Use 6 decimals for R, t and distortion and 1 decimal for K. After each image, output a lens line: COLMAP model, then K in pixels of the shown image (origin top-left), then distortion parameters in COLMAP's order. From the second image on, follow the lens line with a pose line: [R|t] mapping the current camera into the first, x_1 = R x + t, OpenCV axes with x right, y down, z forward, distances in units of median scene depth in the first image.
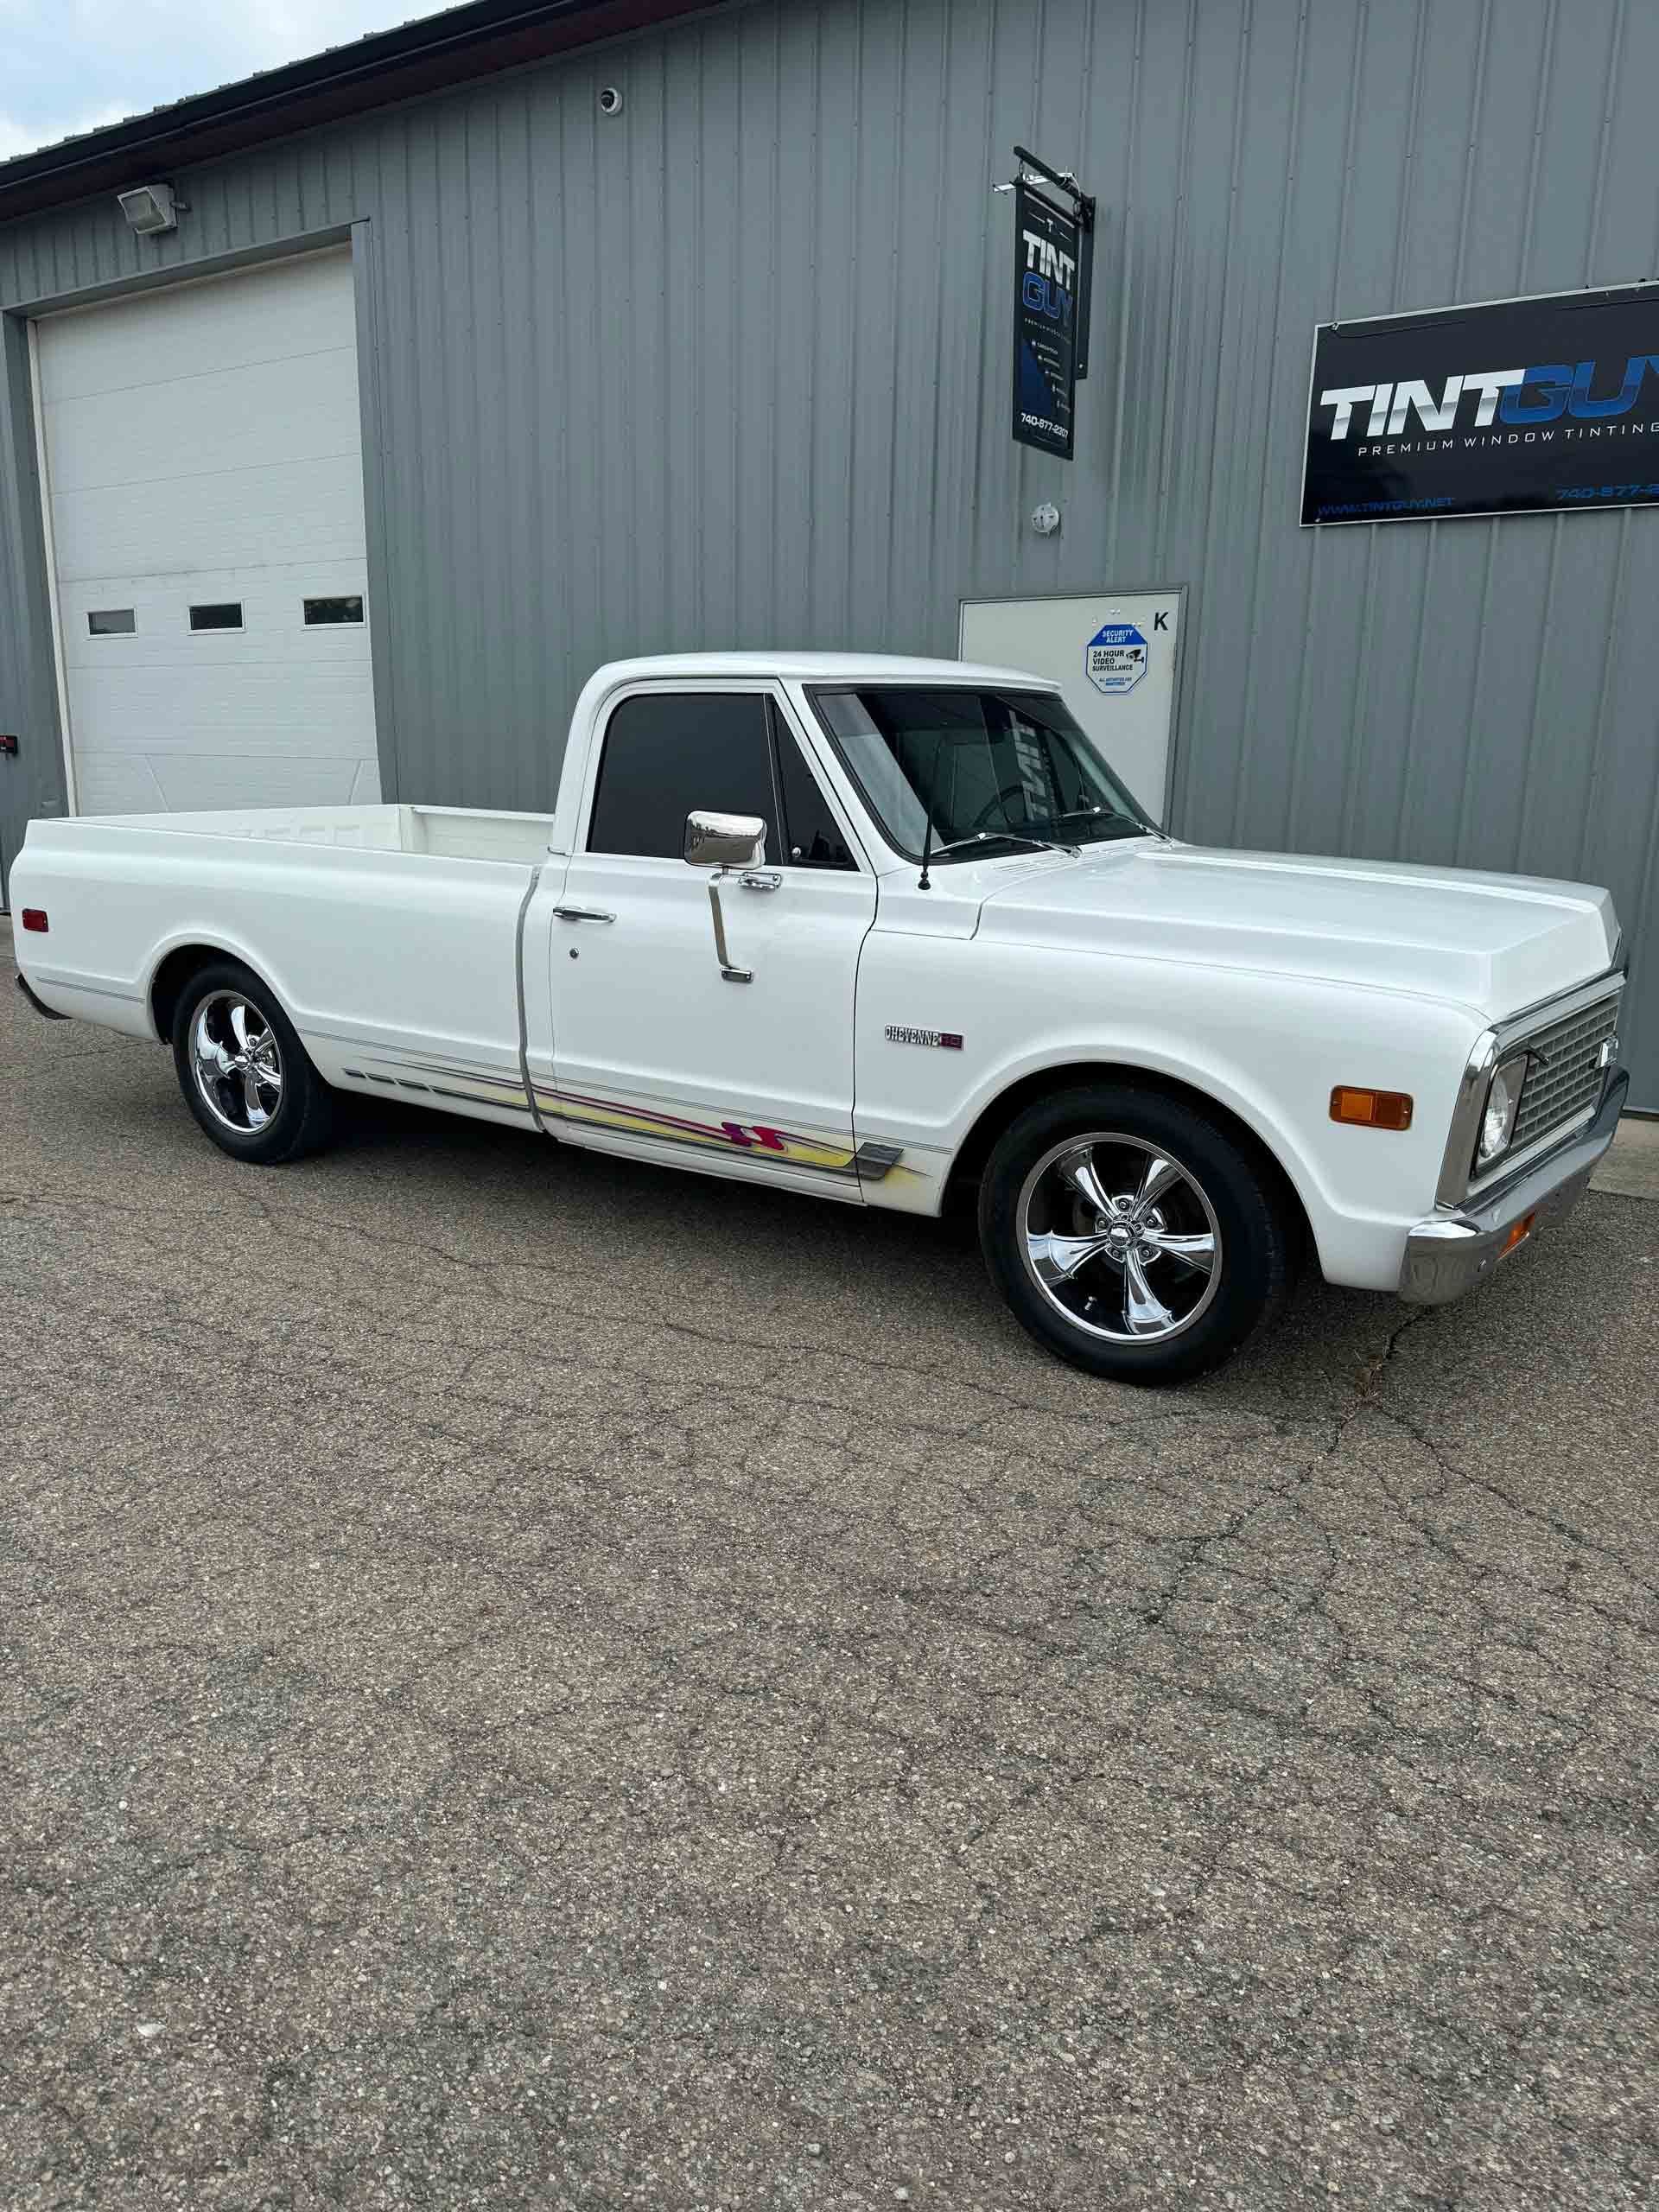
lens RADIAL K [[1552.1, 0, 824.0], [0, 1552.1, 1125.4], [0, 0, 1]] dist [0.031245, -0.051575]
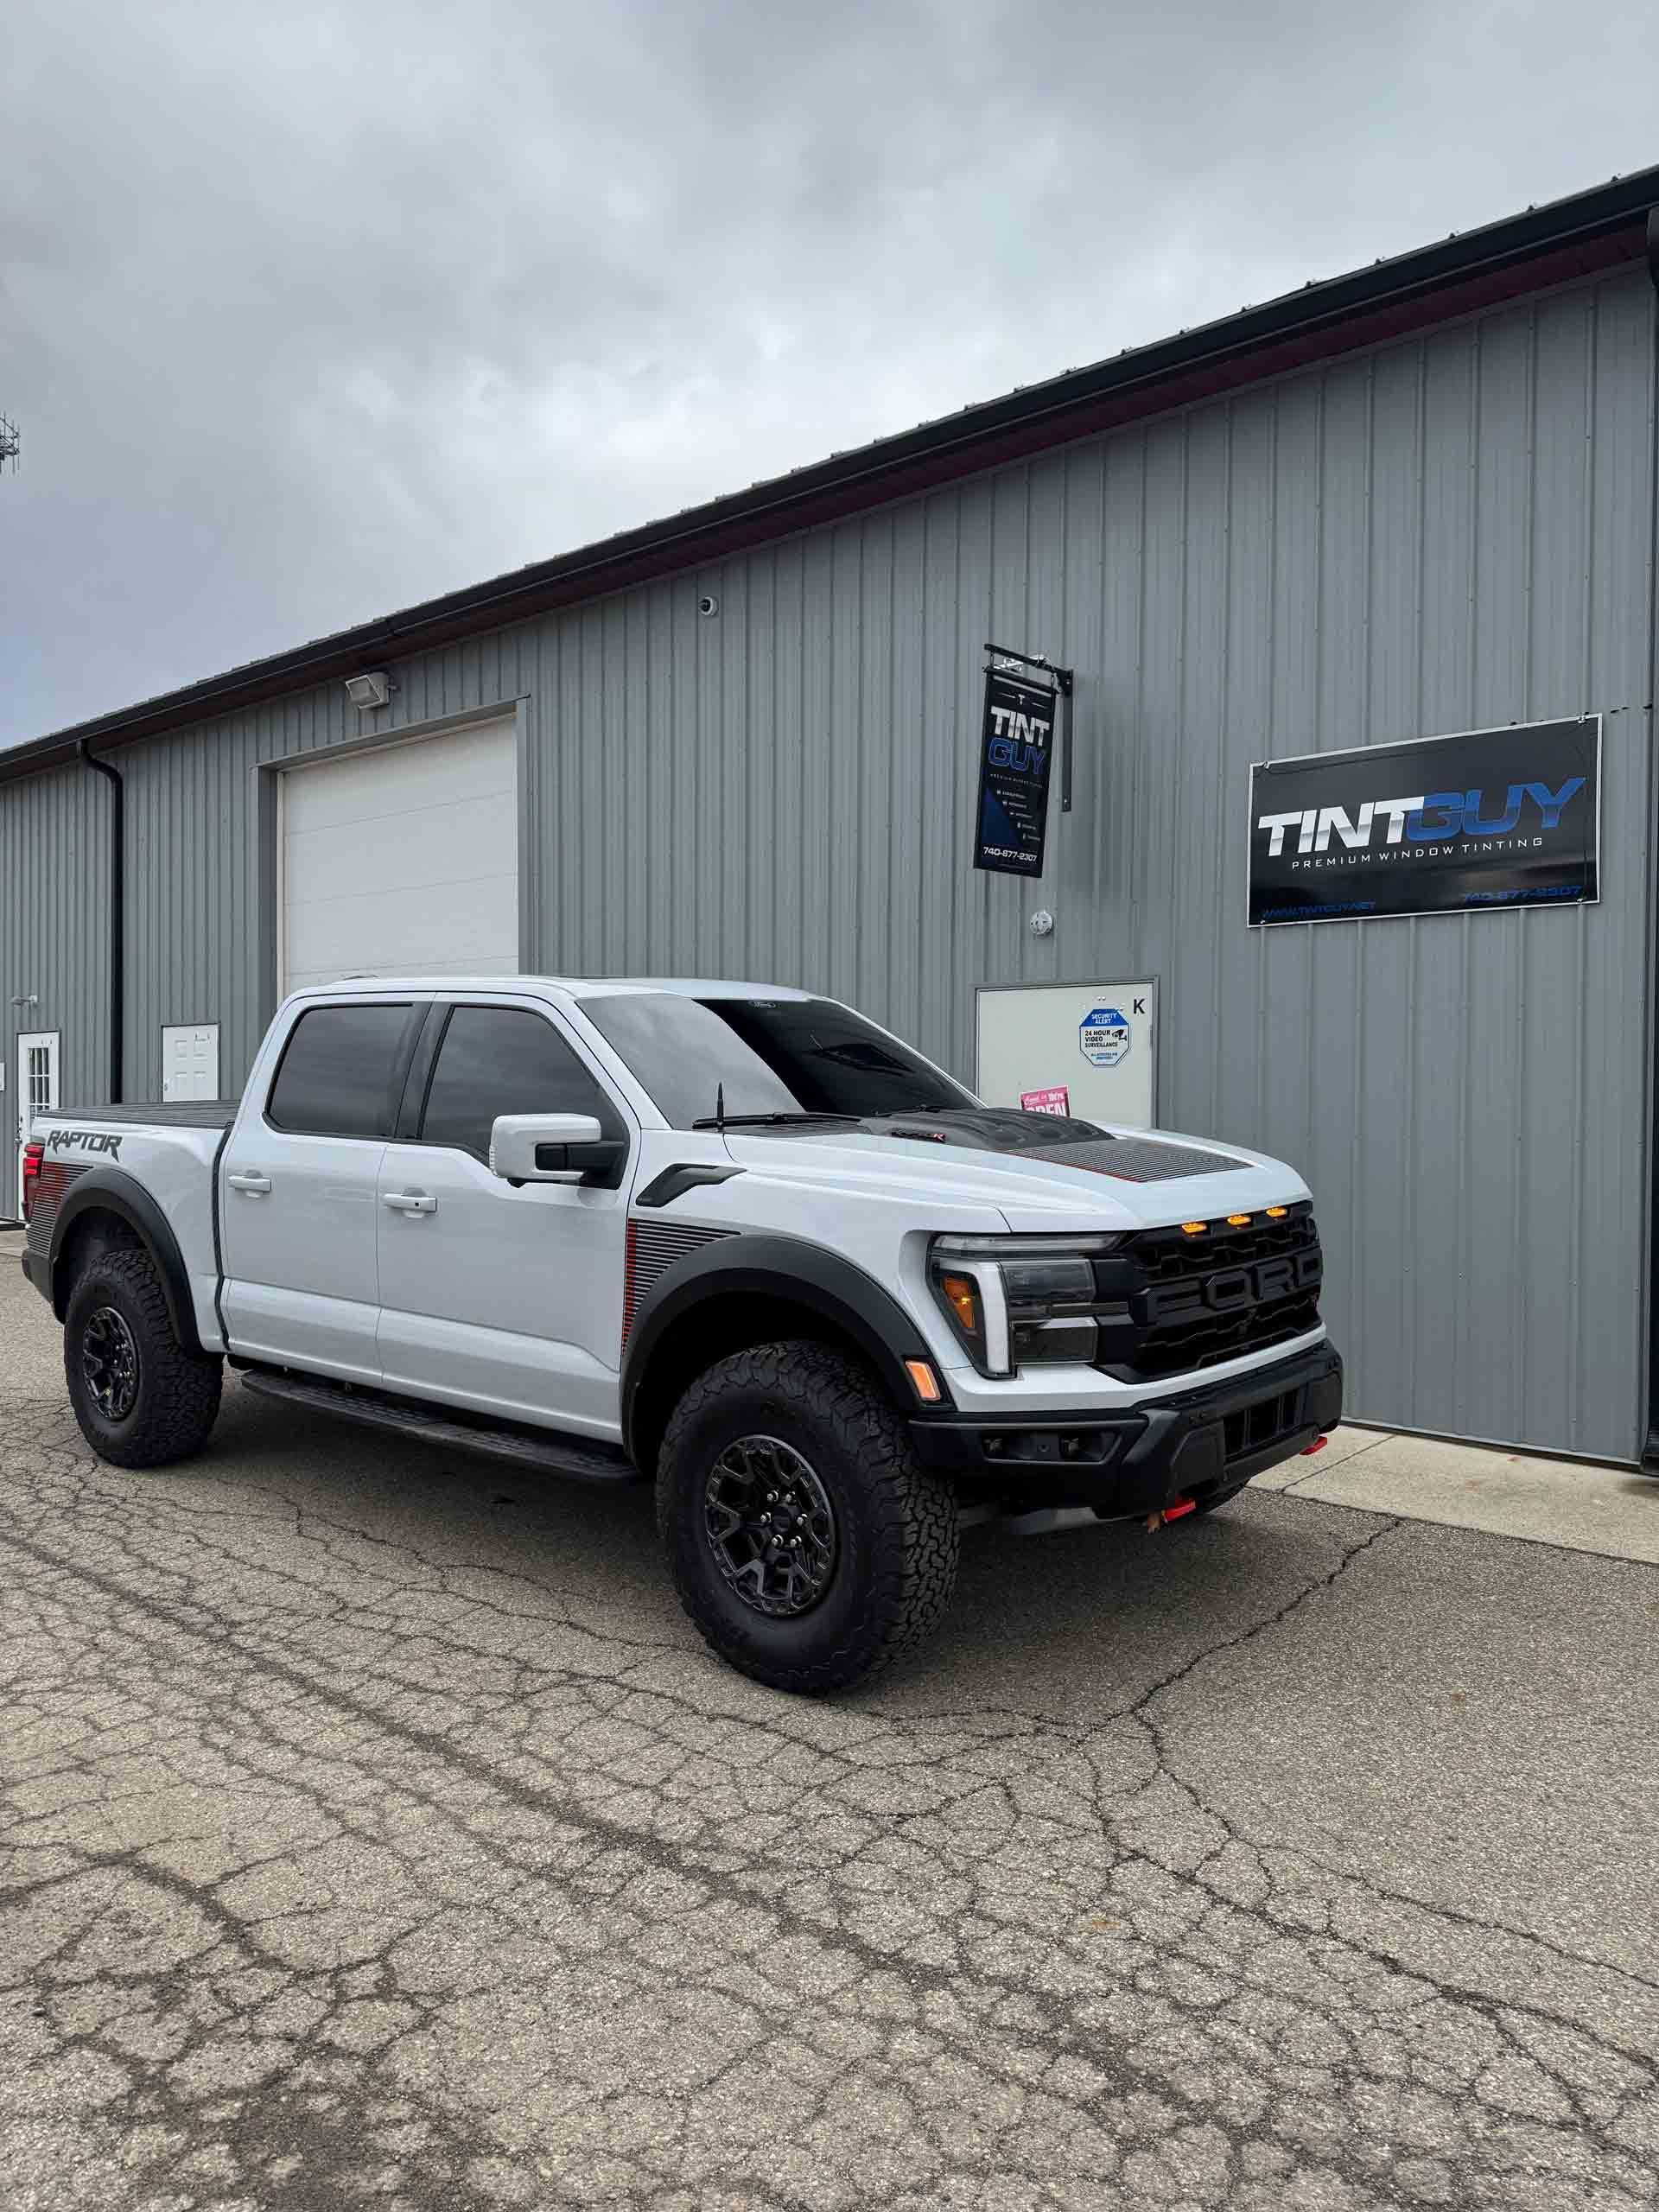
lens RADIAL K [[1552.1, 0, 819.4], [0, 1552.1, 1108.9], [0, 0, 1]] dist [0.031245, -0.051575]
pose [[0.988742, -0.010289, -0.149276, 0.172786], [-0.022782, 0.975650, -0.218147, 0.002005], [0.147885, 0.219092, 0.964432, -0.124237]]
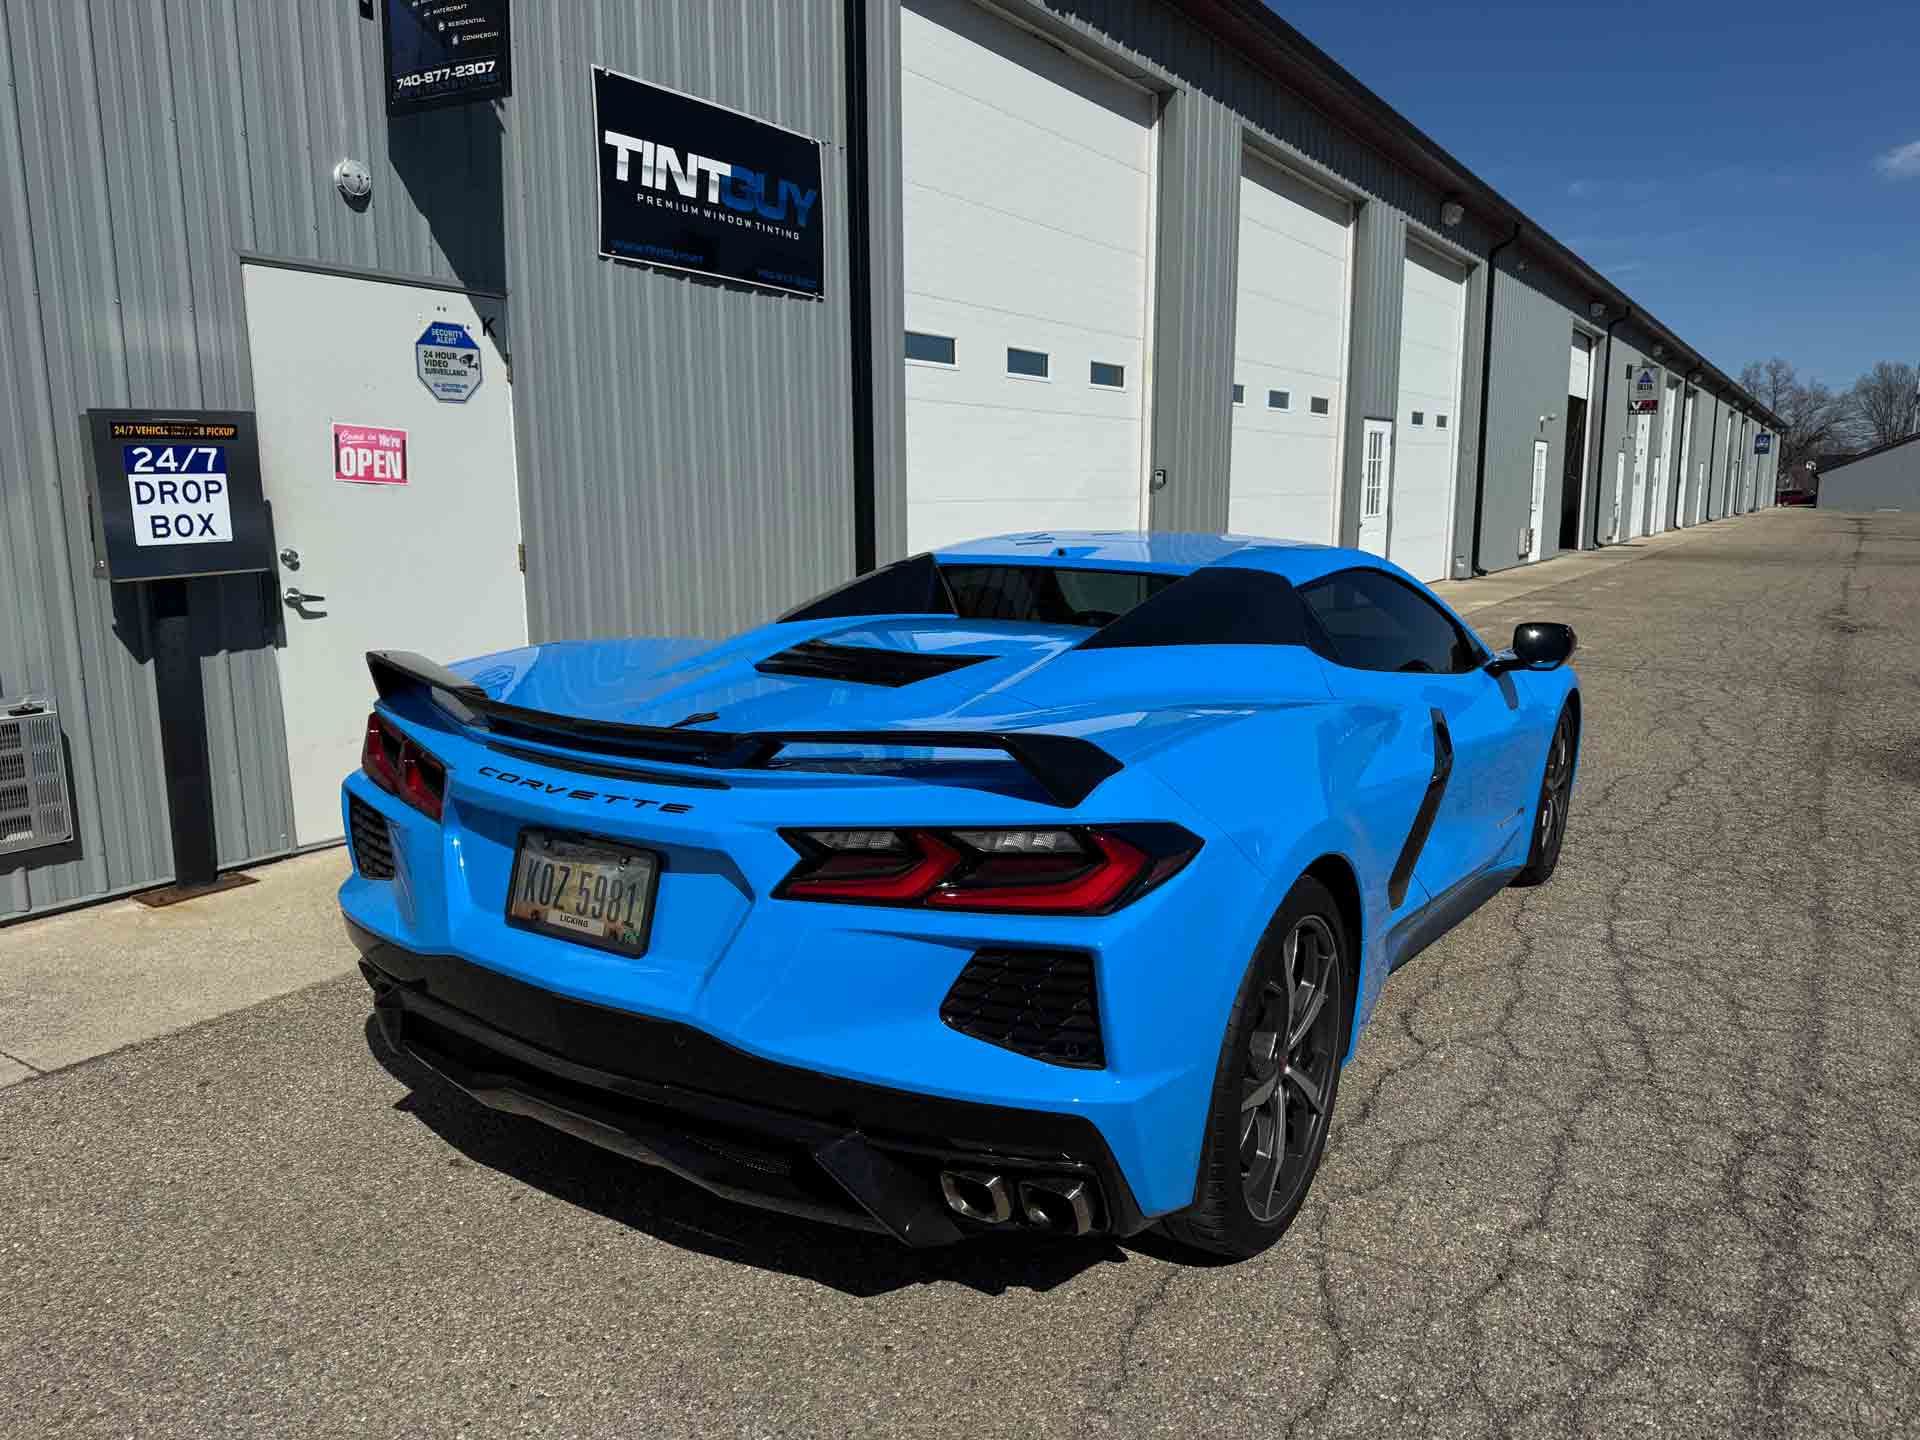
lens RADIAL K [[1347.7, 0, 965.8], [0, 1347.7, 731.3], [0, 0, 1]] dist [0.046856, -0.067110]
pose [[-0.006922, -0.188452, 0.982058, -0.682465], [0.233341, 0.954665, 0.184840, -0.204494], [-0.972370, 0.230434, 0.037365, 0.857053]]
